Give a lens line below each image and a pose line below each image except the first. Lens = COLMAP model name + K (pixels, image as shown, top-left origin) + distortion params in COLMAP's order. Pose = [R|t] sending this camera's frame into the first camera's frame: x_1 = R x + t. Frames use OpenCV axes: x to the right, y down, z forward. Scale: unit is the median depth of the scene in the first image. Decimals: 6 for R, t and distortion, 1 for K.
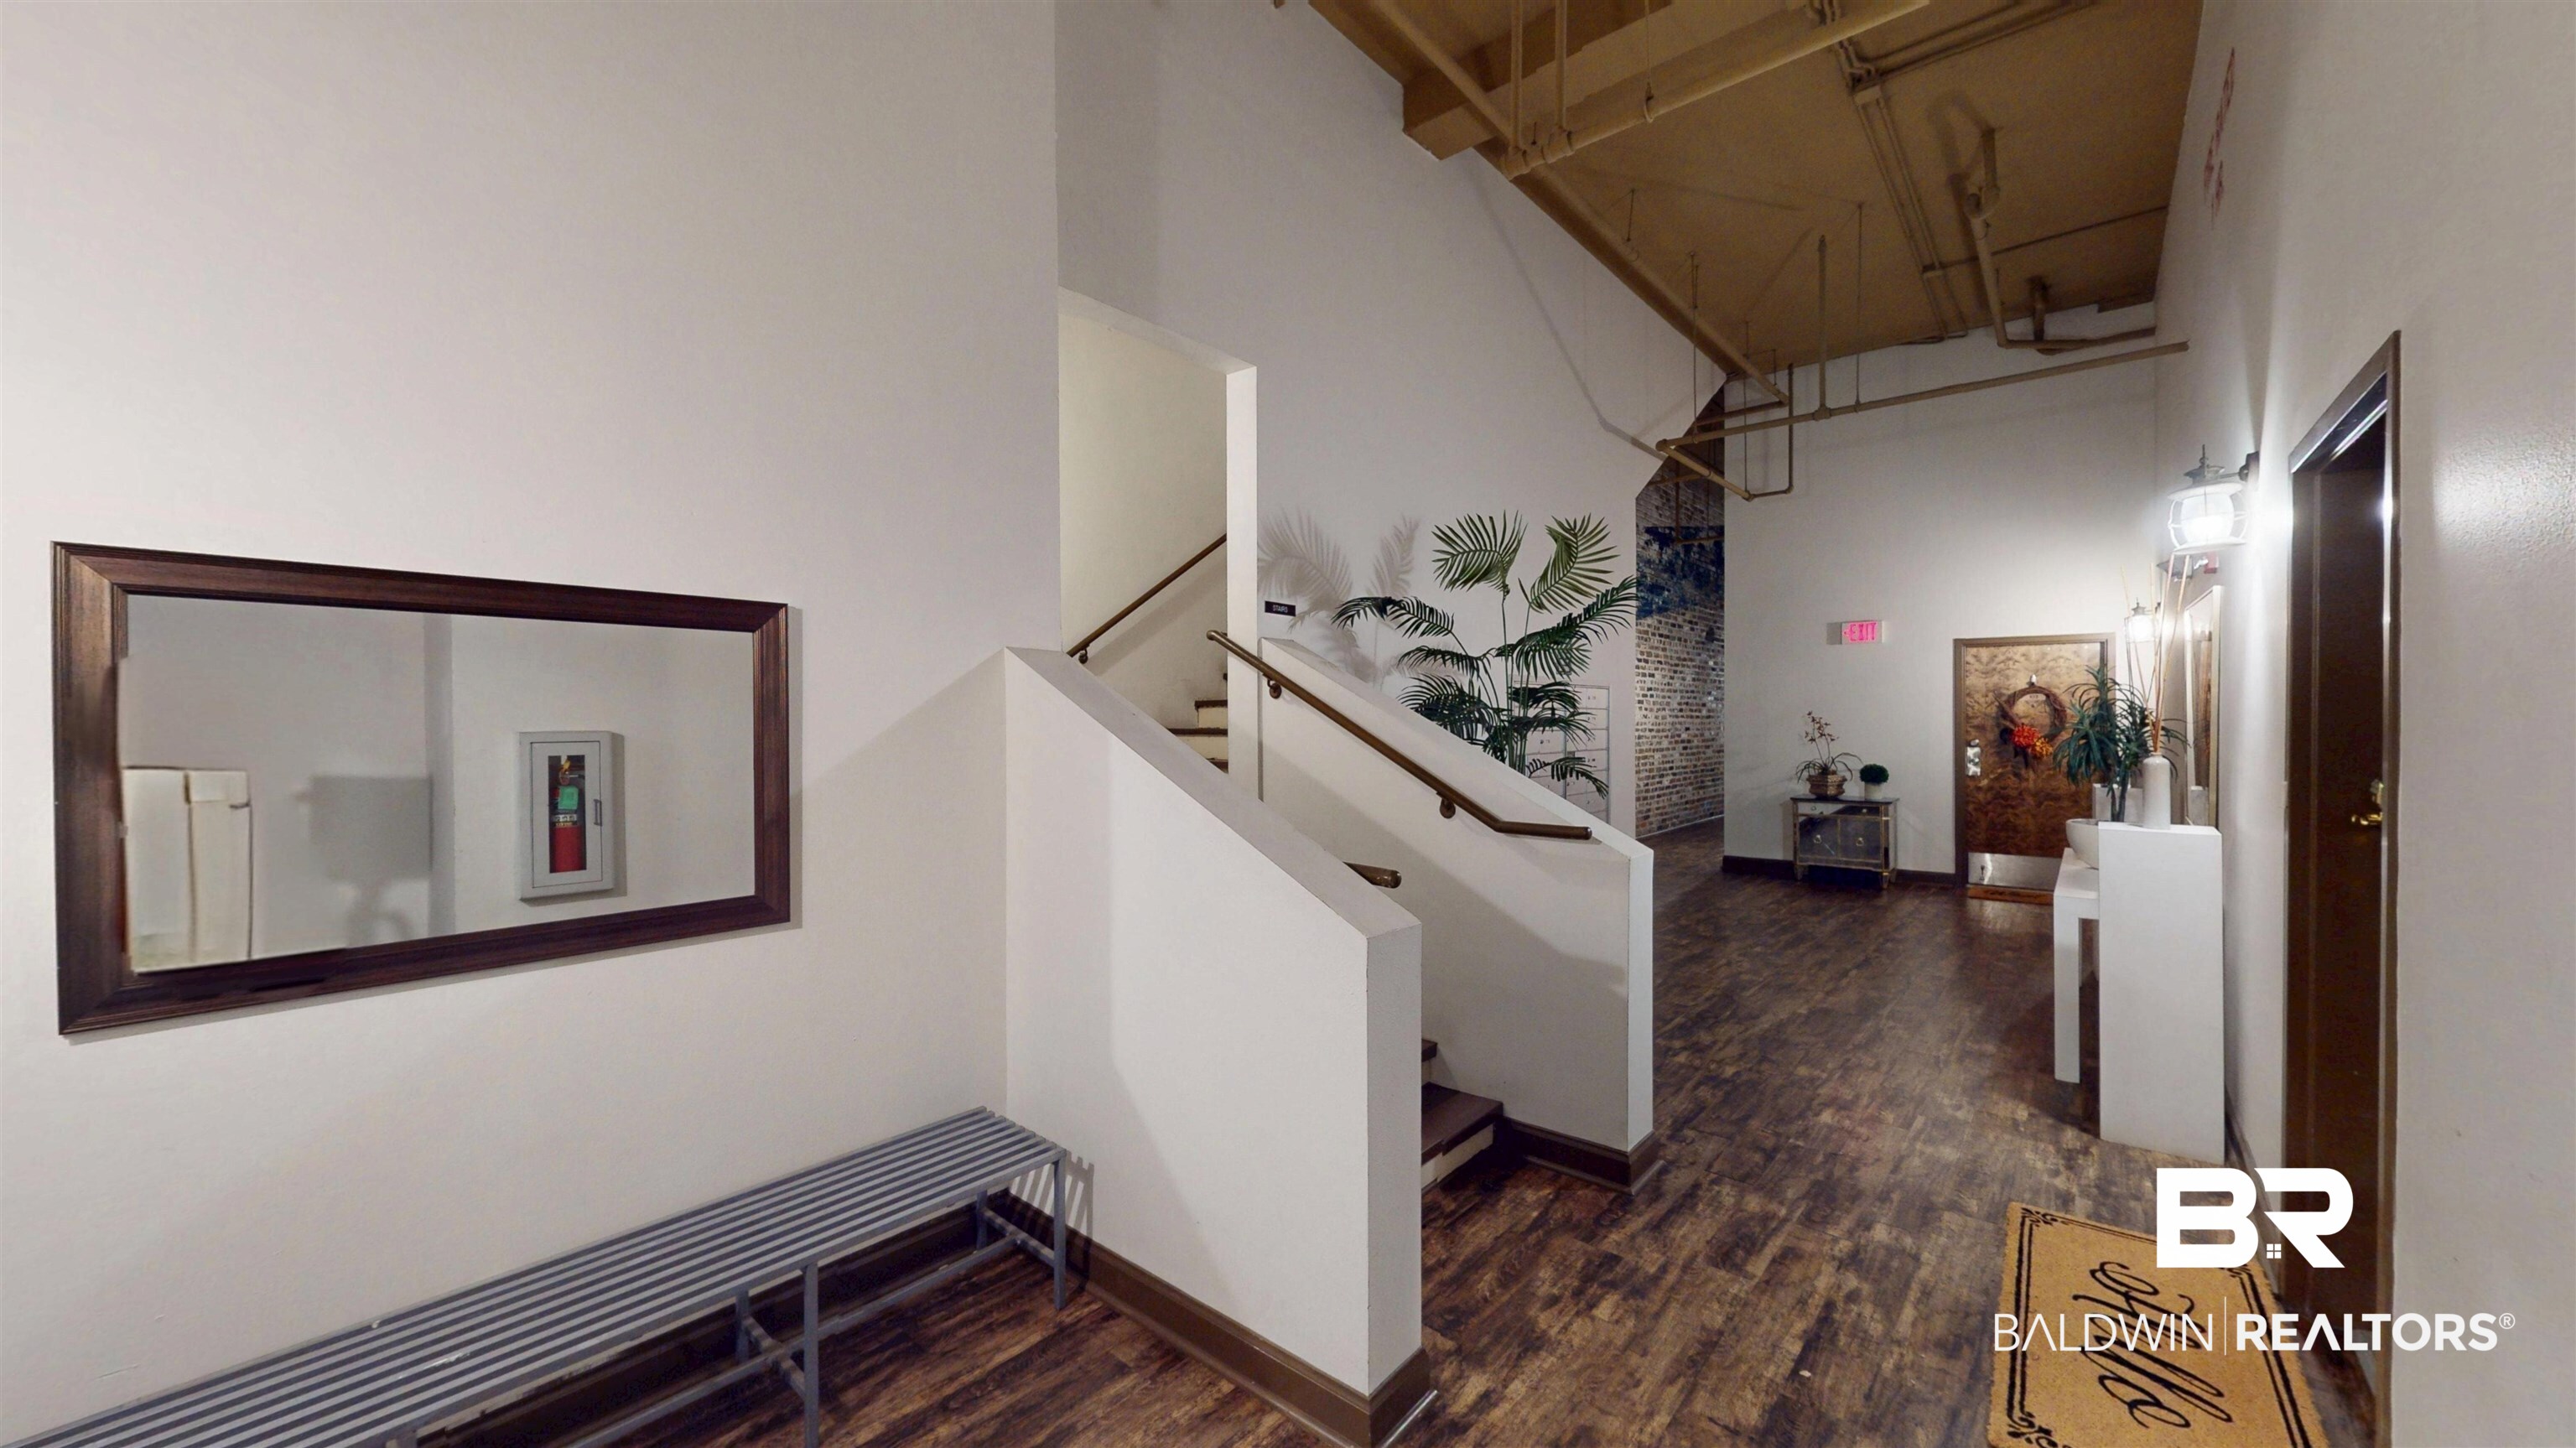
lens RADIAL K [[938.9, 0, 1293.6], [0, 938.9, 727.9], [0, 0, 1]] dist [-0.000560, 0.000233]
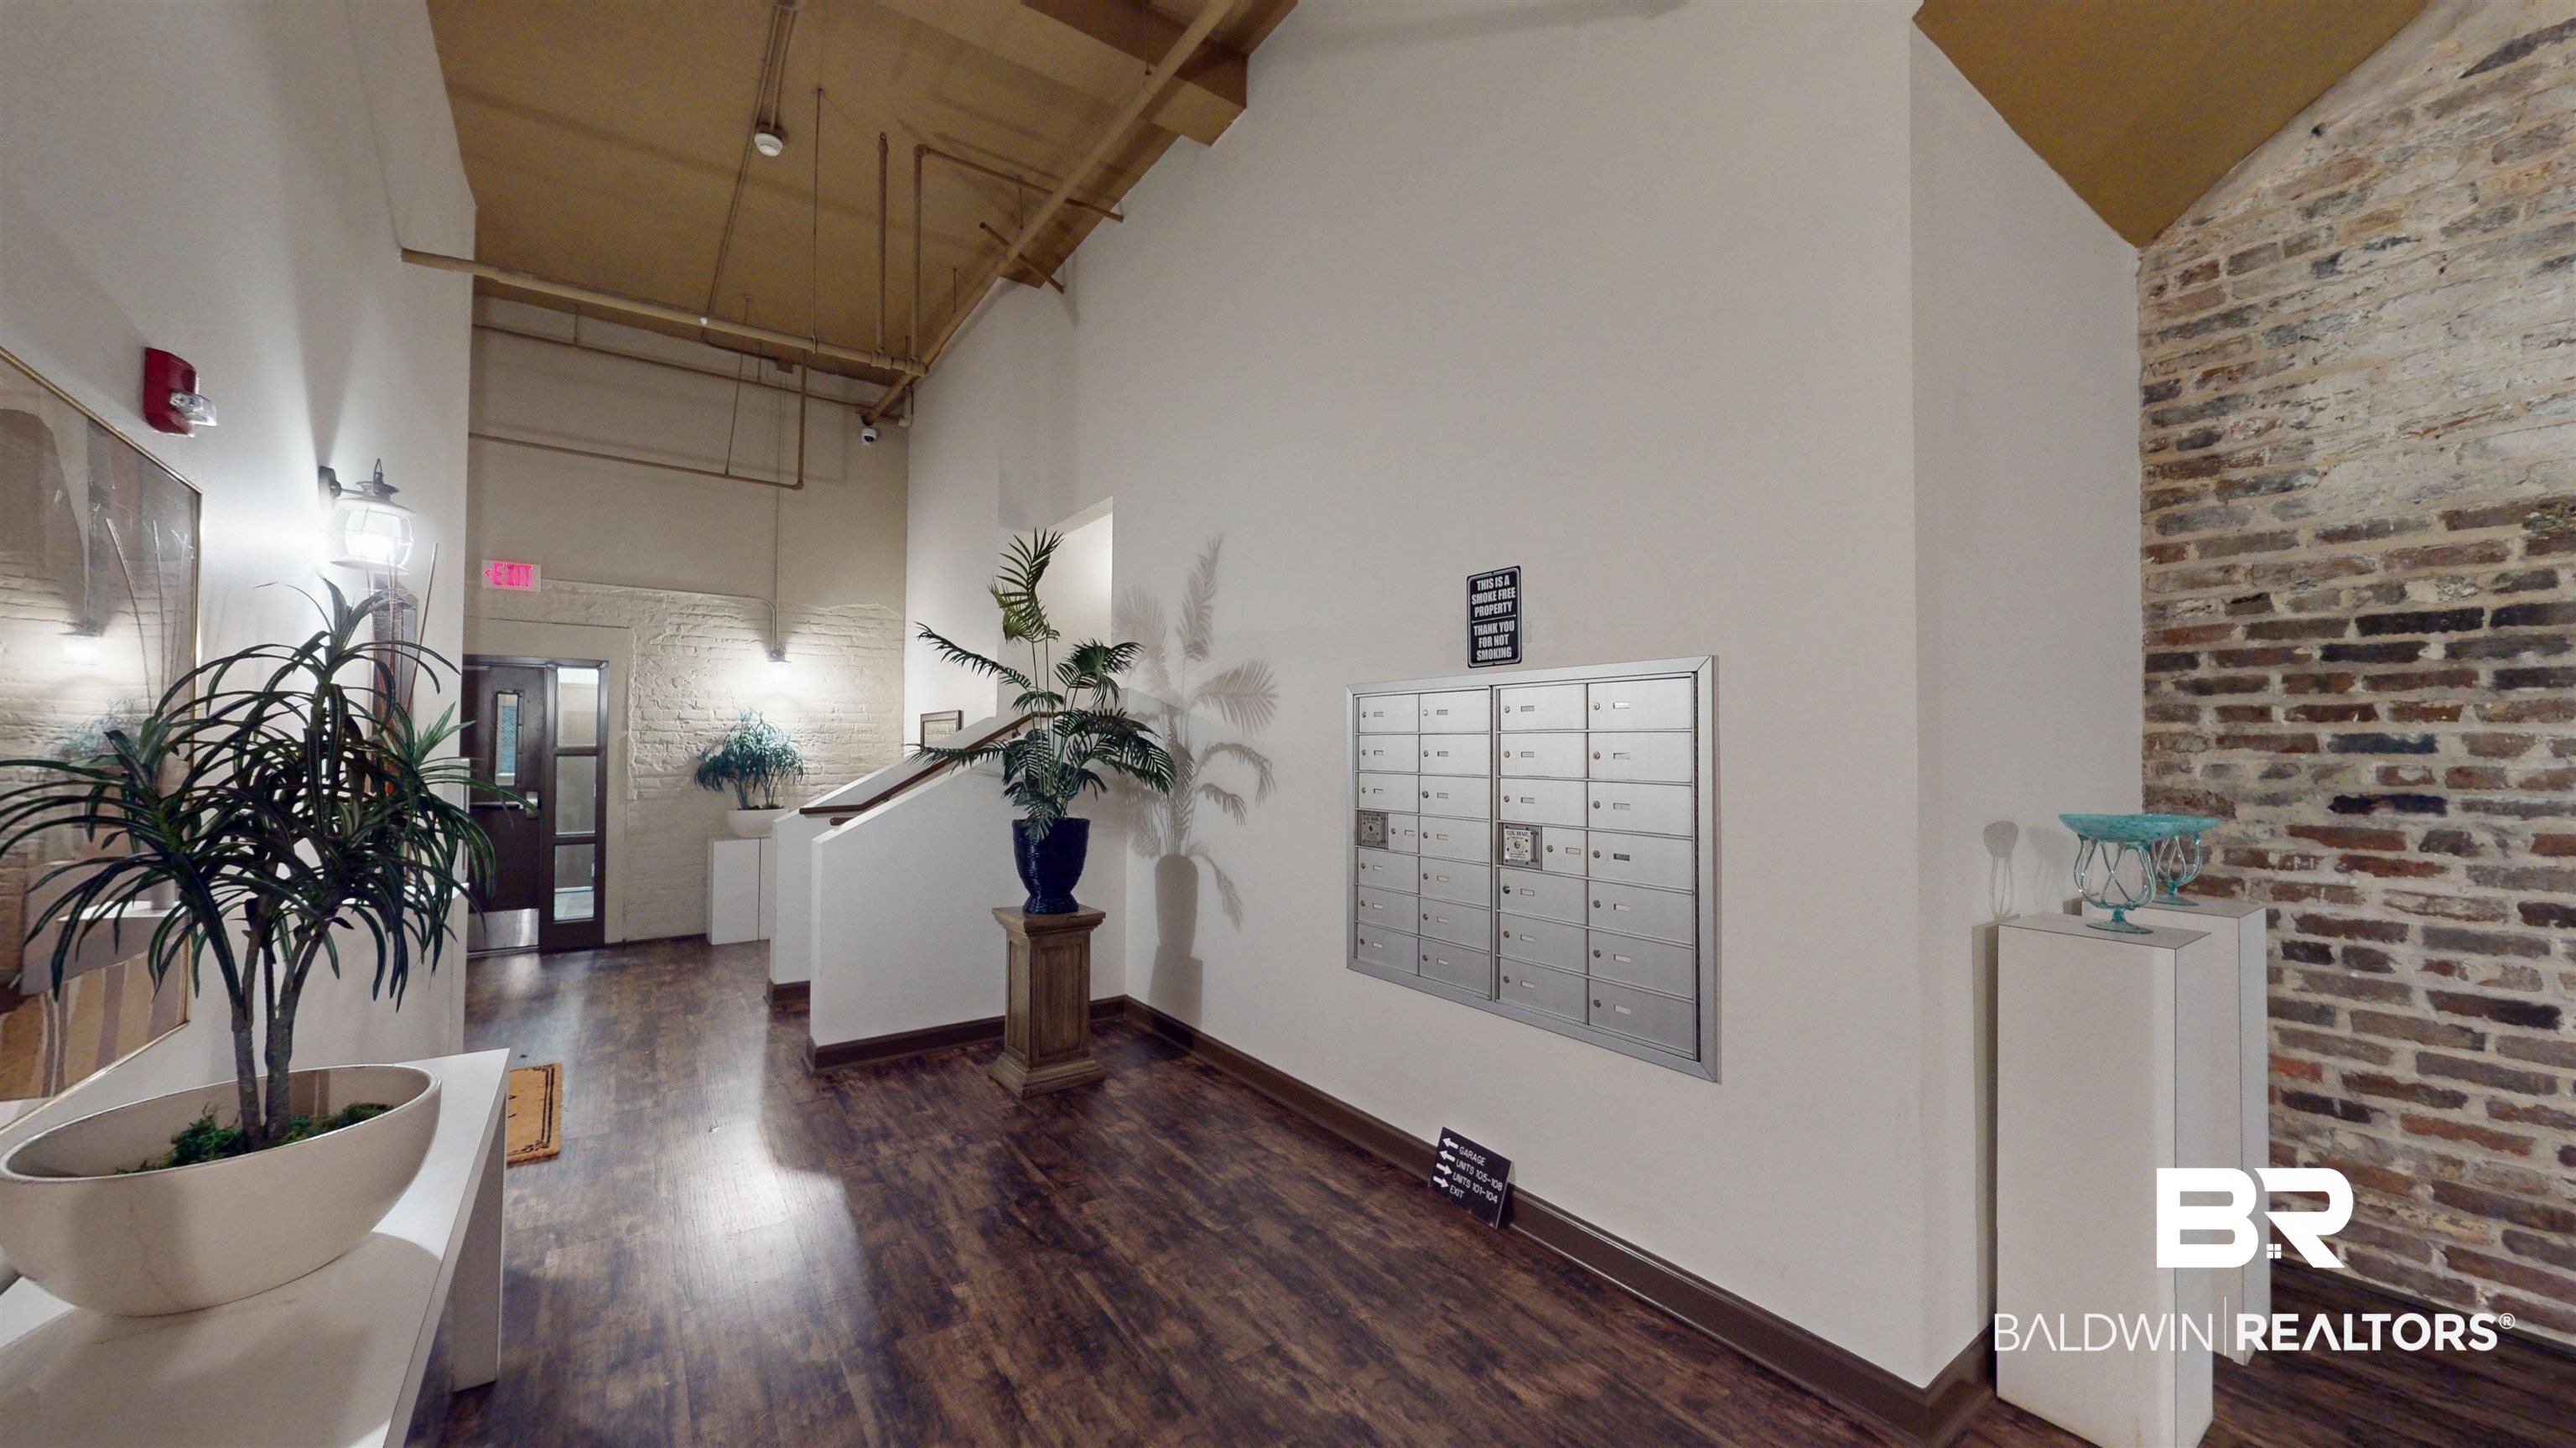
lens RADIAL K [[938.9, 0, 1296.4], [0, 938.9, 722.4], [0, 0, 1]] dist [-0.000560, 0.000233]
pose [[-0.229798, -0.024418, -0.972932, 4.878696], [-0.013799, 0.999666, -0.021830, -0.092609], [0.973140, 0.008409, -0.230058, 6.175955]]
